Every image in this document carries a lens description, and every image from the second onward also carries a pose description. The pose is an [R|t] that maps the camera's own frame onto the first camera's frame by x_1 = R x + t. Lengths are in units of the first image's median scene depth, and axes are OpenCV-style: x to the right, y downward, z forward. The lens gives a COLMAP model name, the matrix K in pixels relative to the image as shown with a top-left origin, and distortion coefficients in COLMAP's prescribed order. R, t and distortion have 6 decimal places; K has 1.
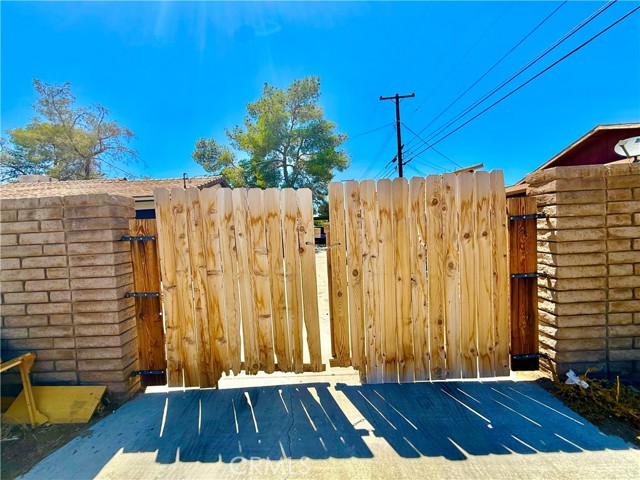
lens RADIAL K [[255.2, 0, 319.8], [0, 255.2, 238.9], [0, 0, 1]] dist [-0.000320, 0.000726]
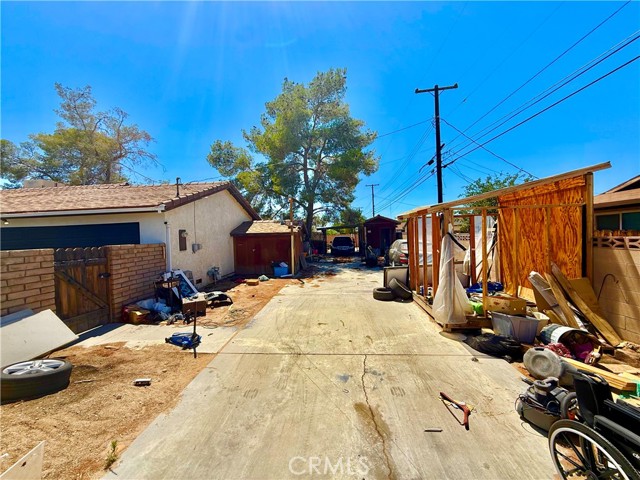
lens RADIAL K [[255.2, 0, 319.8], [0, 255.2, 239.3], [0, 0, 1]] dist [-0.000320, 0.000726]
pose [[0.996632, 0.018007, -0.080008, -0.008874], [-0.019175, 0.999720, -0.013861, -0.027939], [0.079736, 0.015348, 0.996698, 0.108512]]
